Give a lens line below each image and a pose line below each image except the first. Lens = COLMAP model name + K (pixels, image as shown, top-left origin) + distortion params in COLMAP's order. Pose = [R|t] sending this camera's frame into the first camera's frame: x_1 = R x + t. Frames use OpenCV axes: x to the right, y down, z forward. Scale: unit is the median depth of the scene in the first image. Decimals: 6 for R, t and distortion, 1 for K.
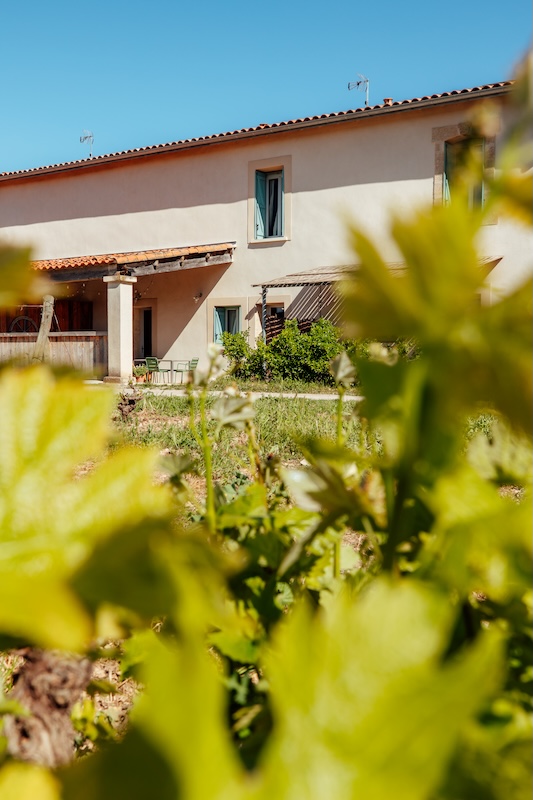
lens RADIAL K [[783.5, 0, 266.5], [0, 783.5, 400.0], [0, 0, 1]] dist [0.002660, 0.000220]
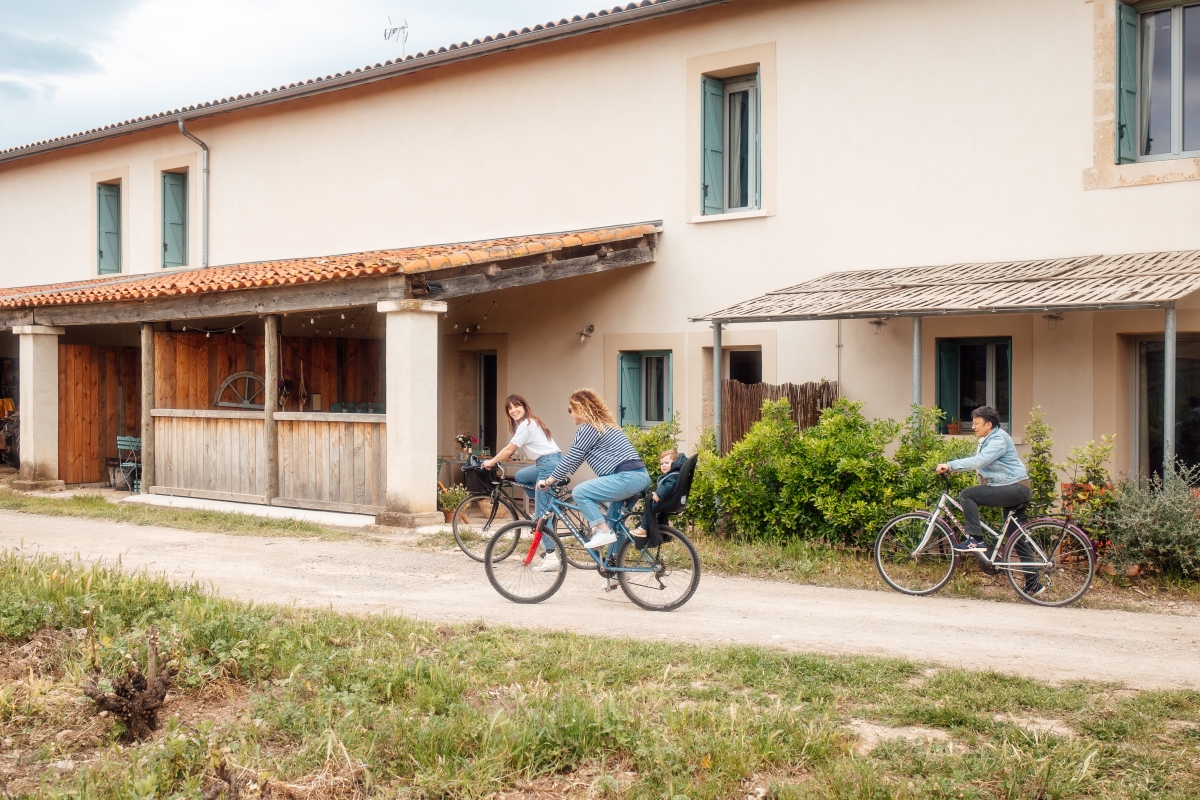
lens RADIAL K [[1243.8, 0, 600.0], [0, 1243.8, 400.0], [0, 0, 1]] dist [0.009168, 0.001657]
pose [[0.994451, 0.001630, -0.105184, 0.004753], [-0.006368, 0.998979, -0.044727, -0.058560], [0.105003, 0.045148, 0.993446, 0.243277]]
